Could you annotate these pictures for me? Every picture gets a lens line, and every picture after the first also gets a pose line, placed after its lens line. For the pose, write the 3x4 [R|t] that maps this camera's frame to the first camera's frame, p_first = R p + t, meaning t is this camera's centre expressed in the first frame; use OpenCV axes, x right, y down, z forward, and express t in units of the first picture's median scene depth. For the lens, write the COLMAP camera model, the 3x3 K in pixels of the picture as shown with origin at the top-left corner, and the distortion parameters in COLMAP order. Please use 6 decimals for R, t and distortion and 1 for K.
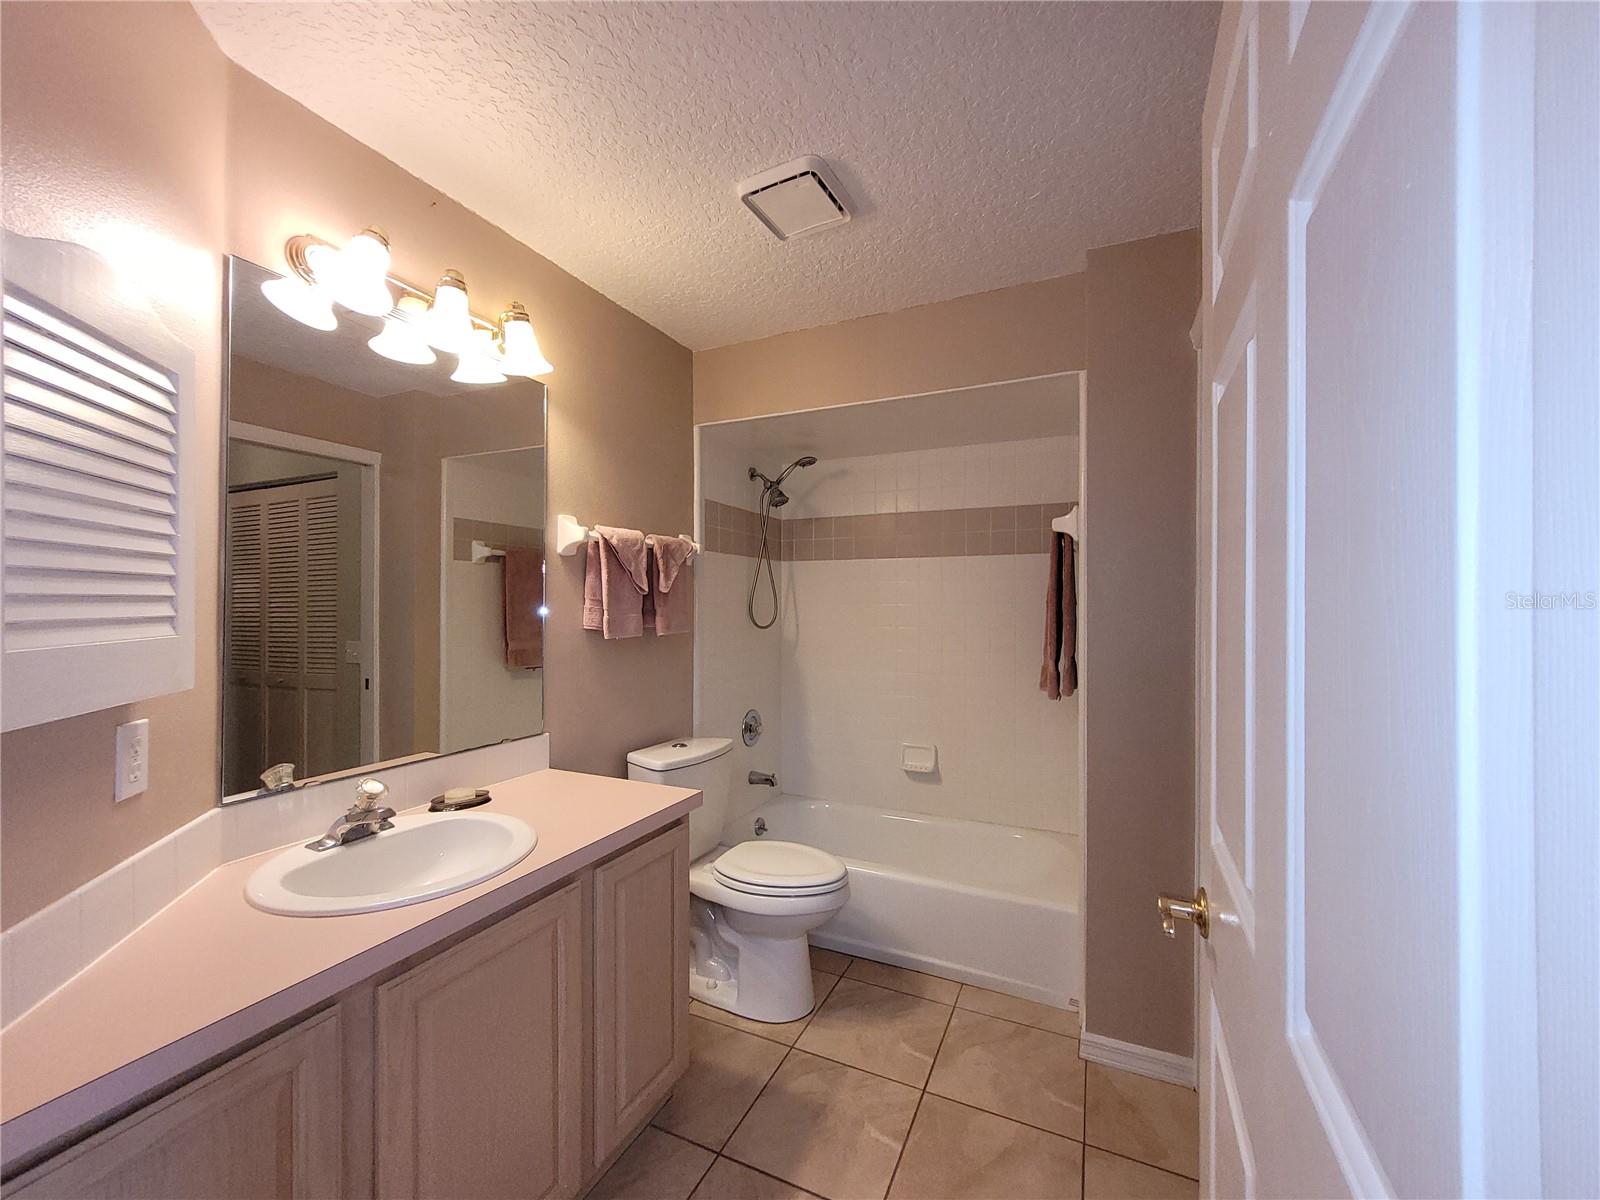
lens RADIAL K [[631.3, 0, 799.1], [0, 631.3, 606.0], [0, 0, 1]] dist [0.001943, 0.000578]
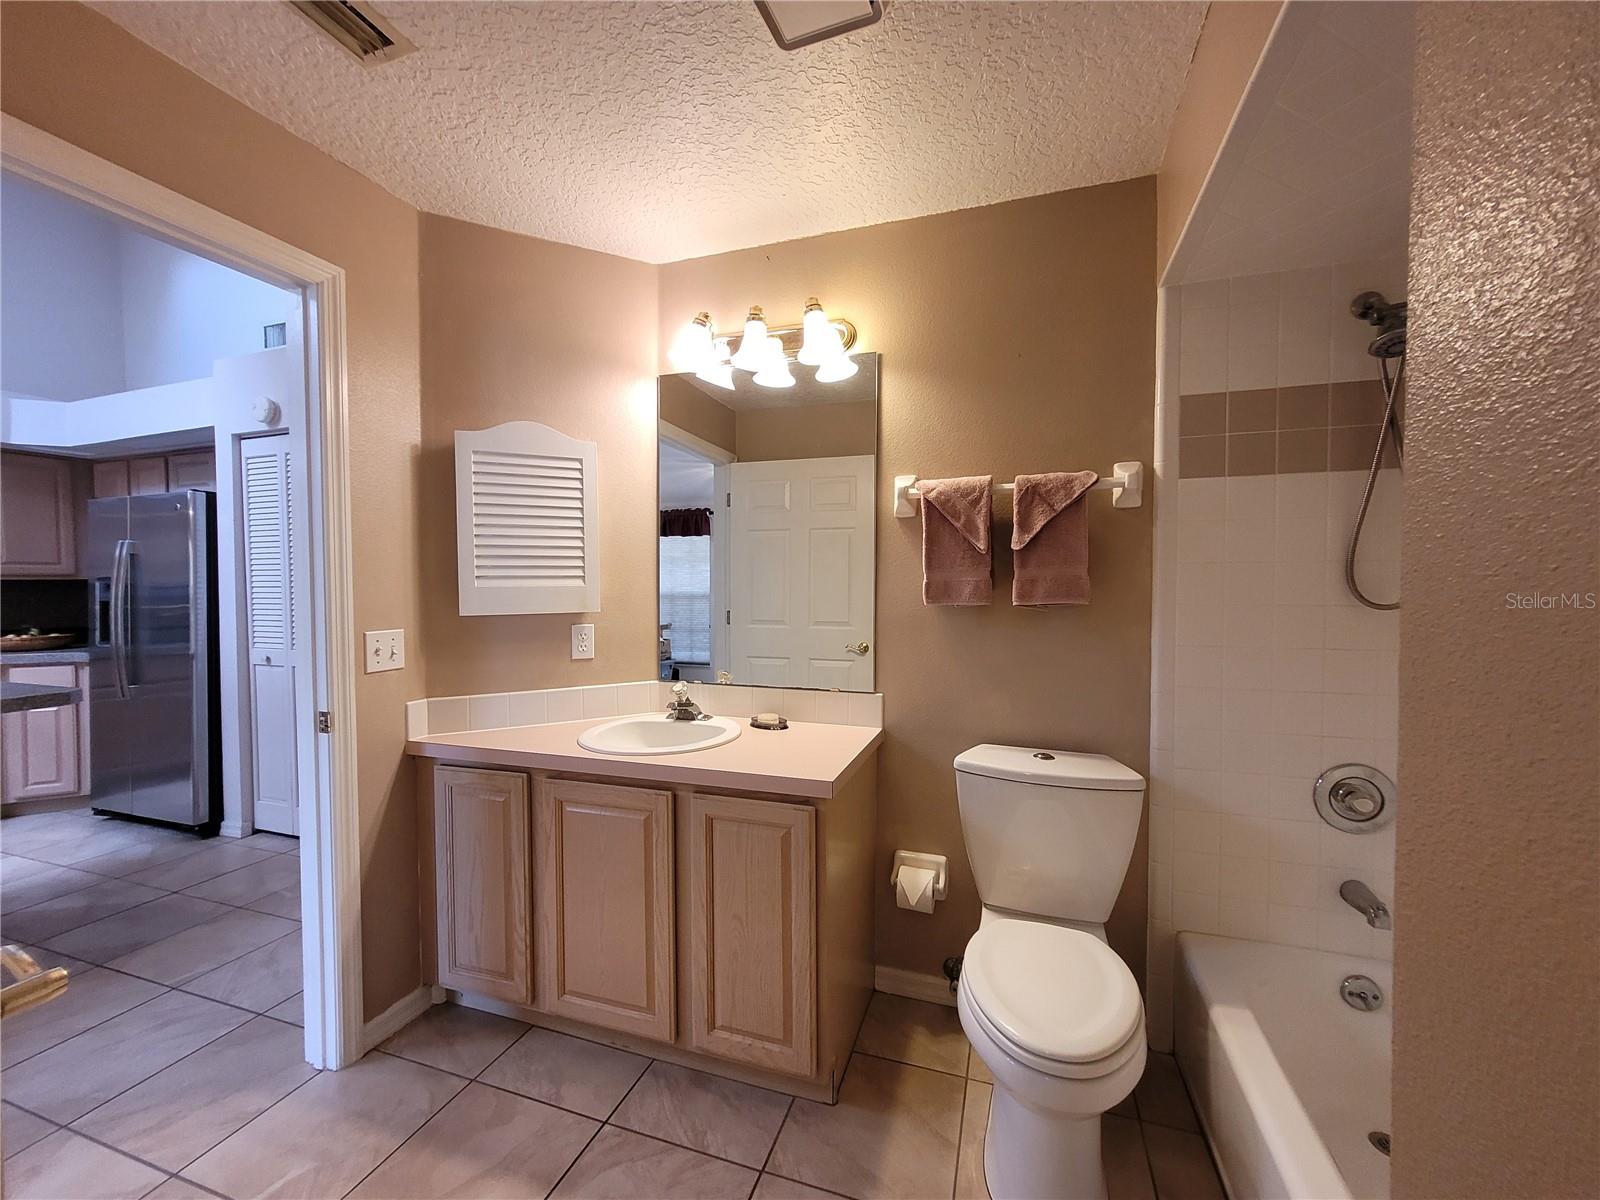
lens RADIAL K [[631.3, 0, 815.0], [0, 631.3, 602.4], [0, 0, 1]] dist [0.001943, 0.000578]
pose [[0.124613, 0.027140, -0.991834, 0.566813], [0.000624, 0.999623, 0.027431, 0.023271], [0.992205, -0.004037, 0.124549, 0.723879]]
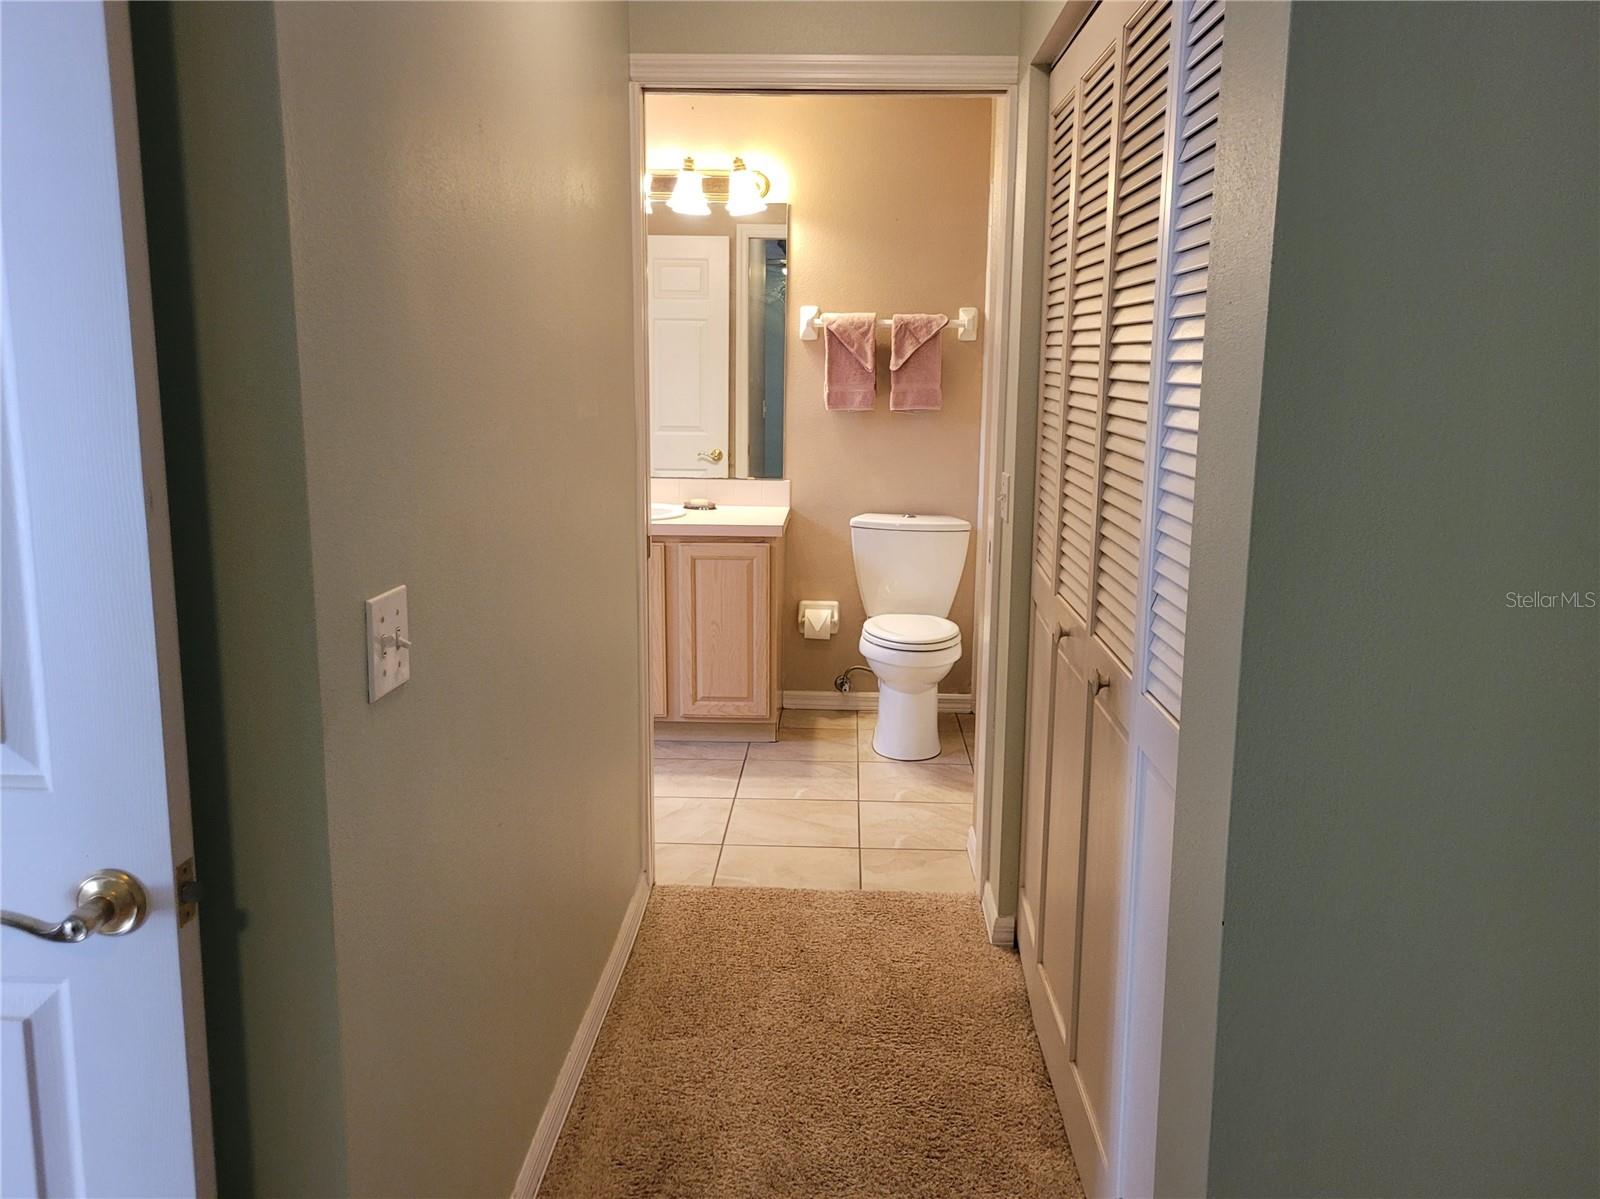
lens RADIAL K [[1213.6, 0, 804.8], [0, 1213.6, 588.2], [0, 0, 1]] dist [0.033293, -0.022223]
pose [[0.392539, 0.170664, -0.903763, 1.815667], [-0.010639, 0.983410, 0.181084, -0.032307], [0.919674, -0.061467, 0.387843, 0.040169]]
